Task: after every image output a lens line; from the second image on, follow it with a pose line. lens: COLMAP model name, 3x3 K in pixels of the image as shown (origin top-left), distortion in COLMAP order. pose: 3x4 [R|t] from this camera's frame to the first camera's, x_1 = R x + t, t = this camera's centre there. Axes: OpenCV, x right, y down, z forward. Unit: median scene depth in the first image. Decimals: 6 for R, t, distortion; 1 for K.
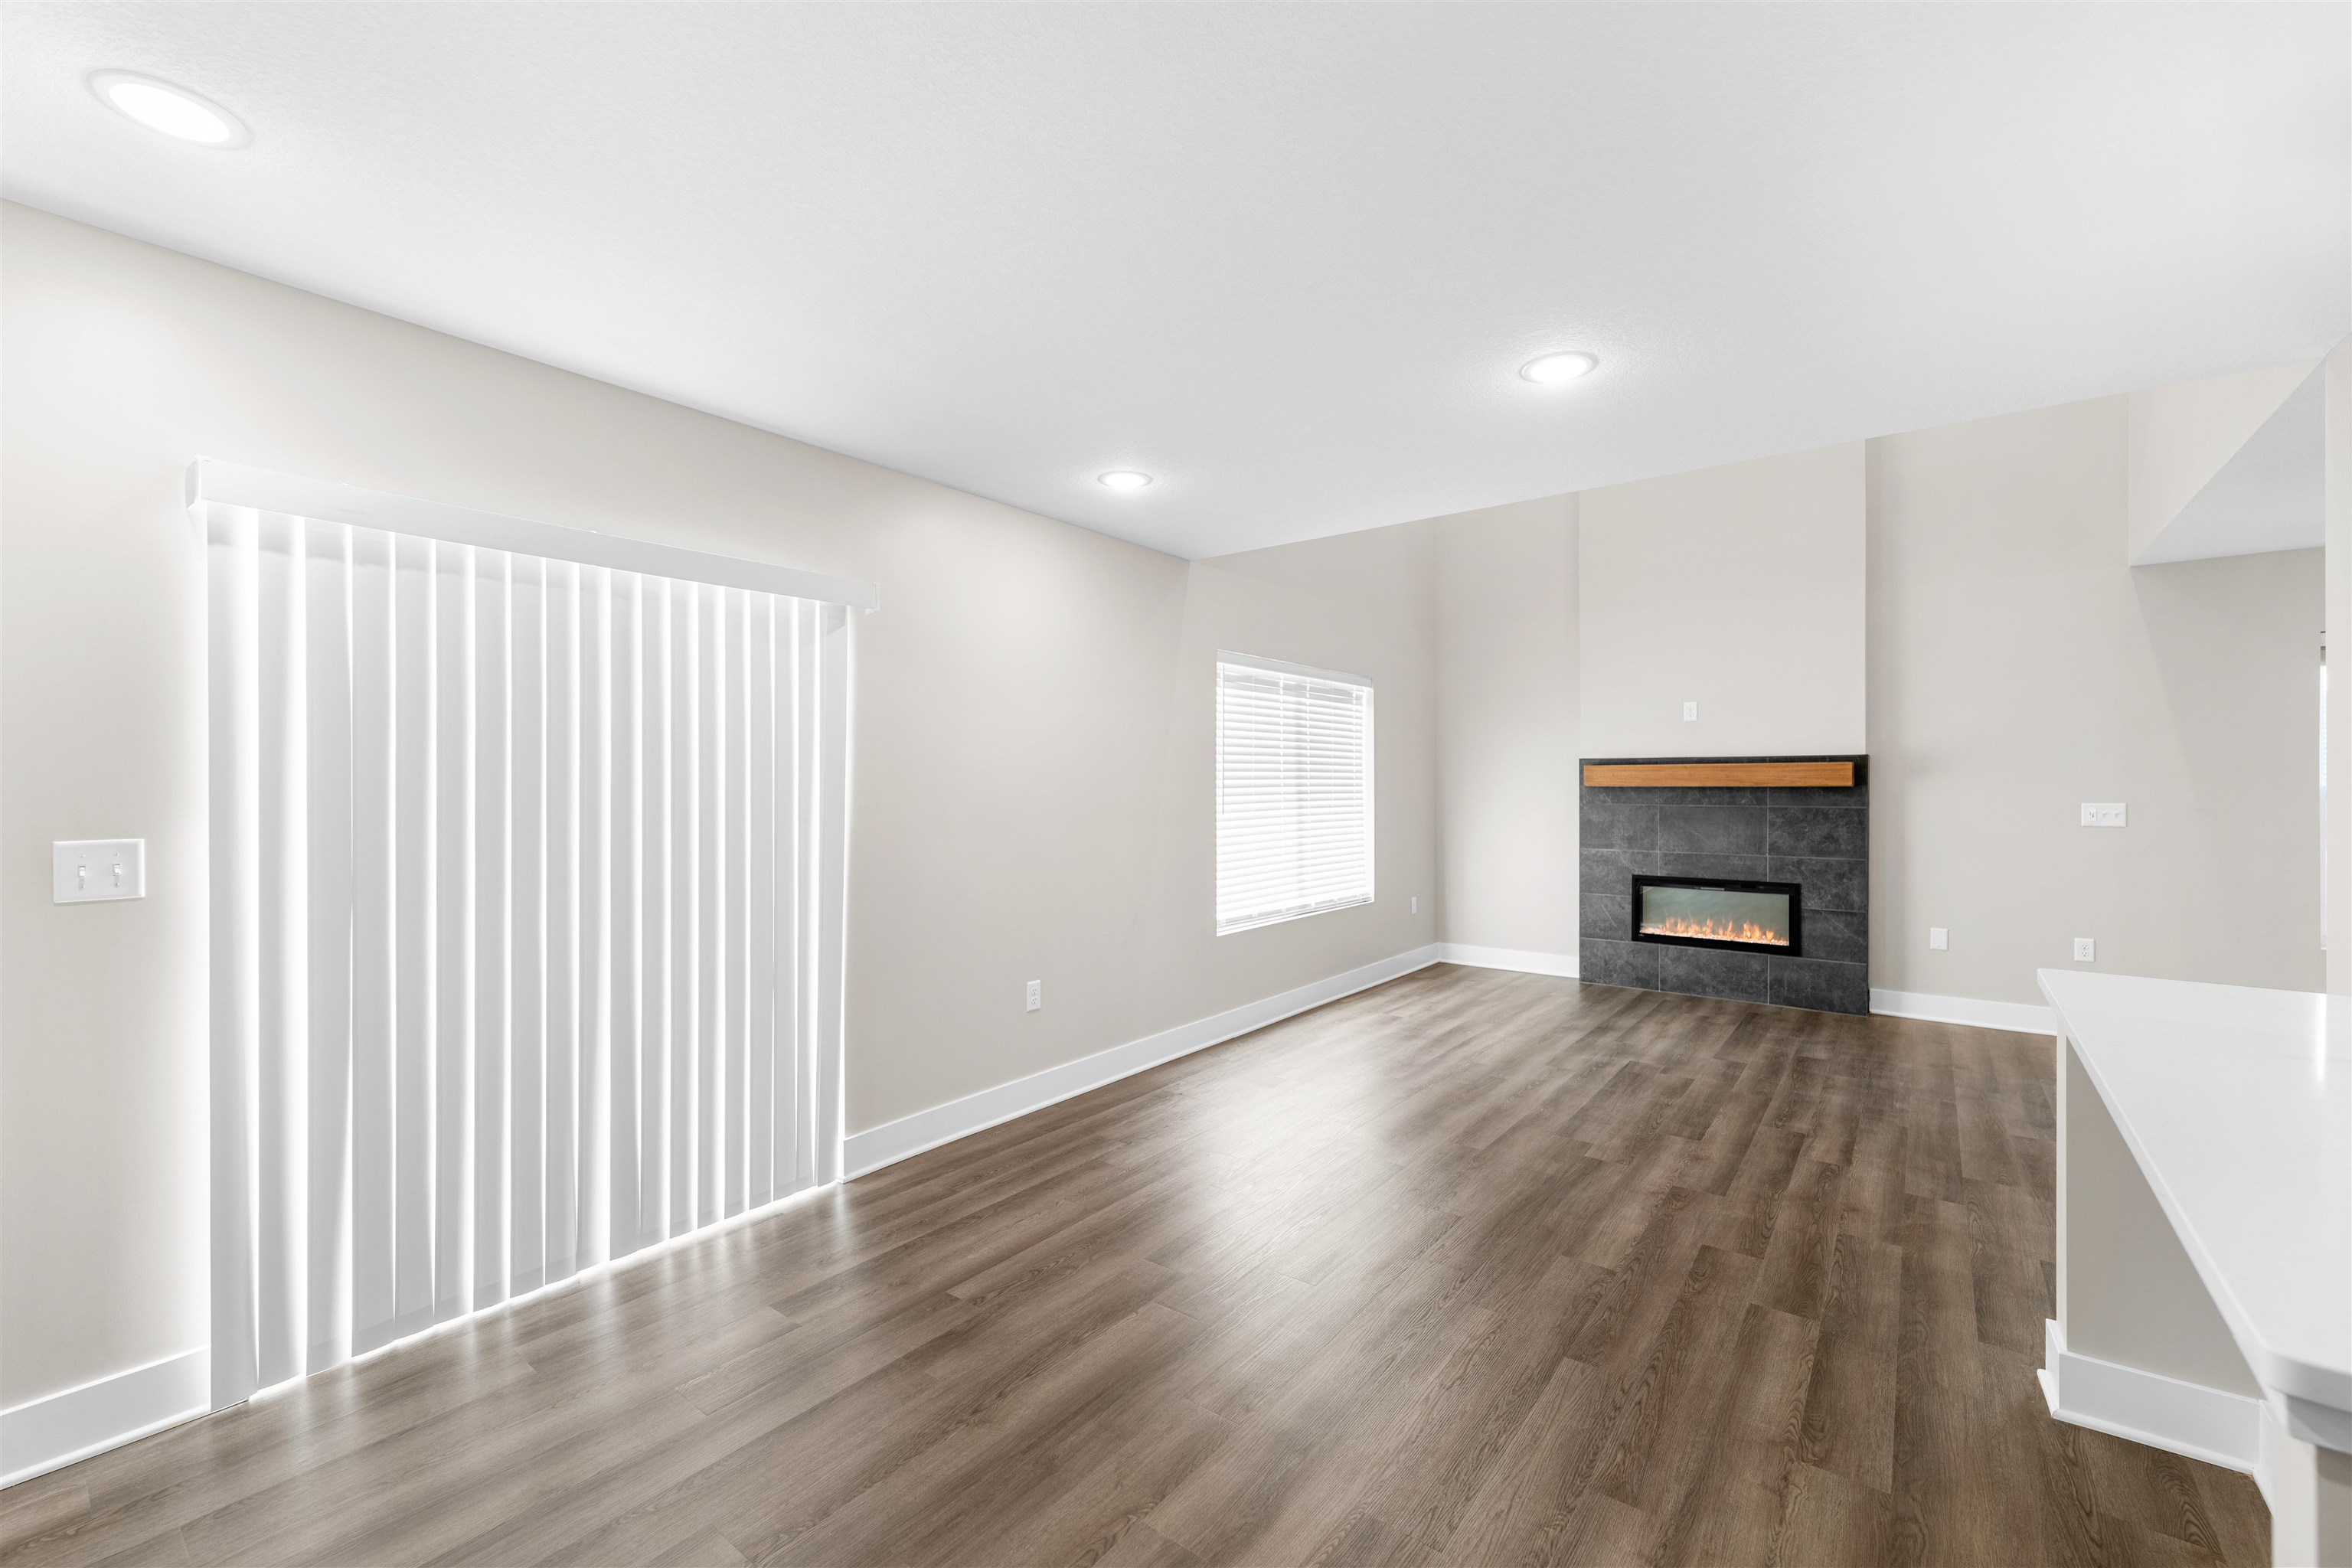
lens RADIAL K [[964.4, 0, 1176.0], [0, 964.4, 784.0], [0, 0, 1]] dist [0.000011, -0.000292]
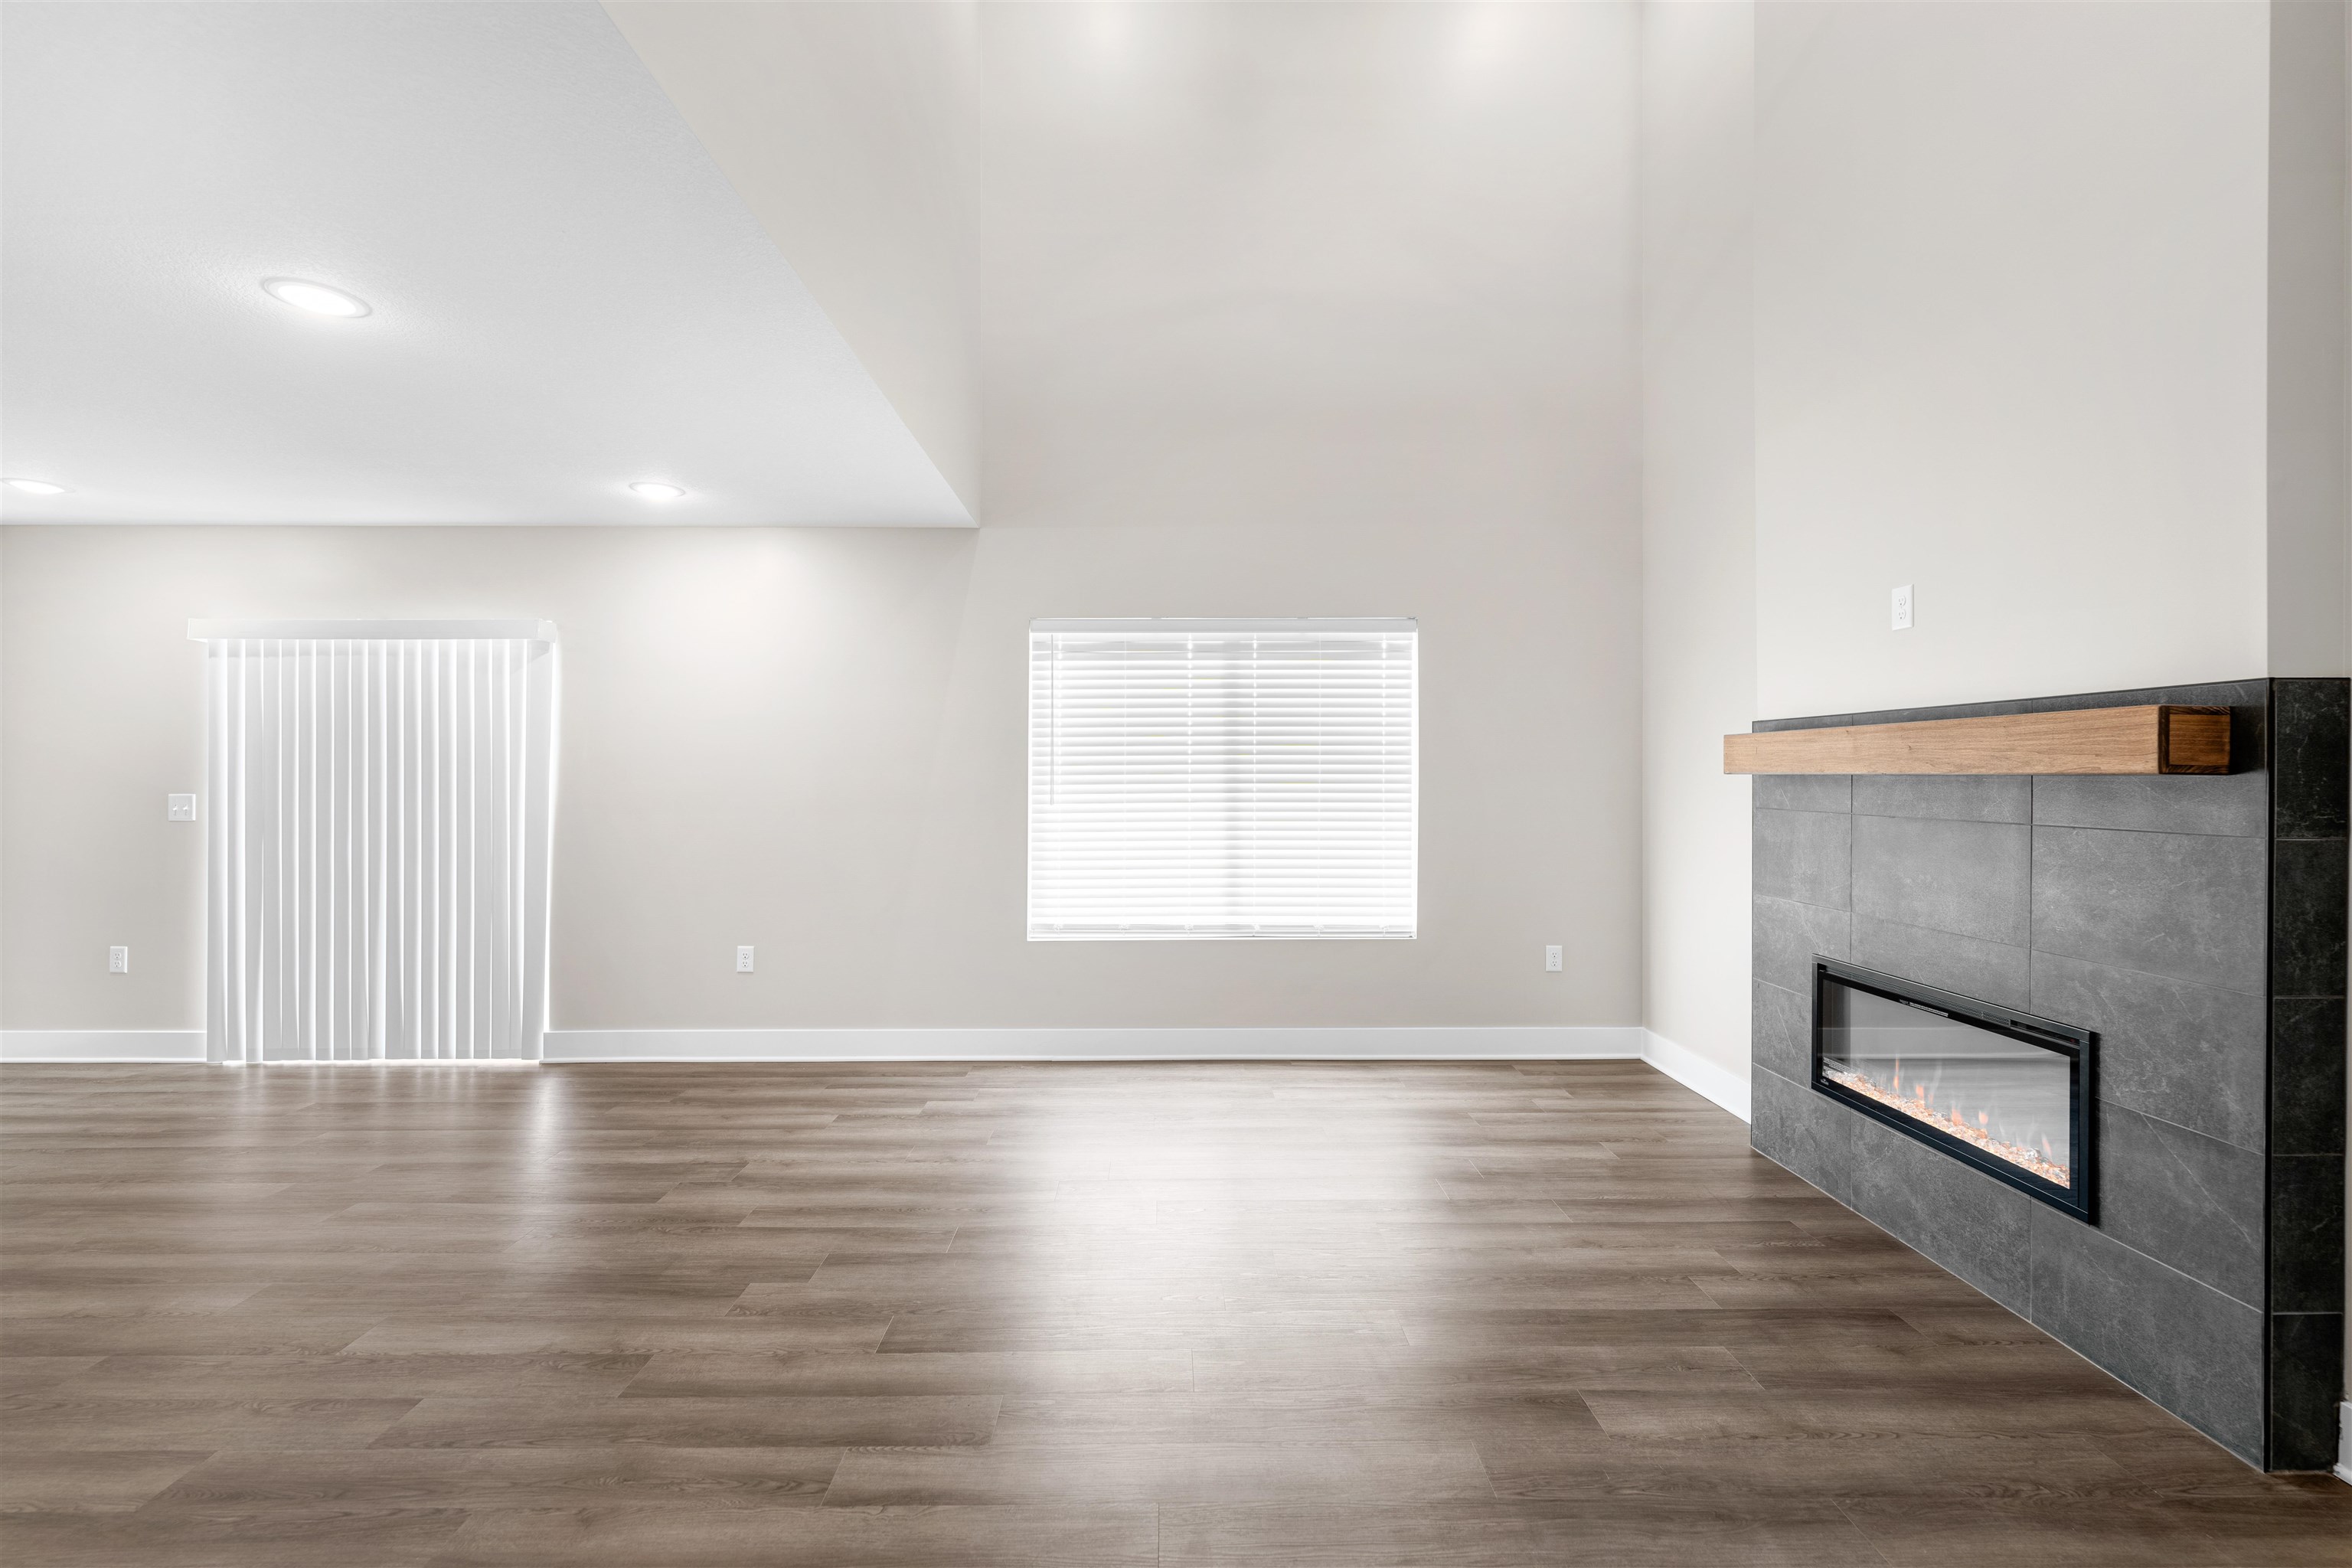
lens RADIAL K [[953.8, 0, 1172.8], [0, 953.8, 774.4], [0, 0, 1]] dist [0.000243, -0.000385]
pose [[0.621456, 0.000593, -0.783449, 0.732686], [-0.000927, 1.000000, 0.000021, 0.003383], [0.783448, 0.000713, 0.621457, 0.500598]]
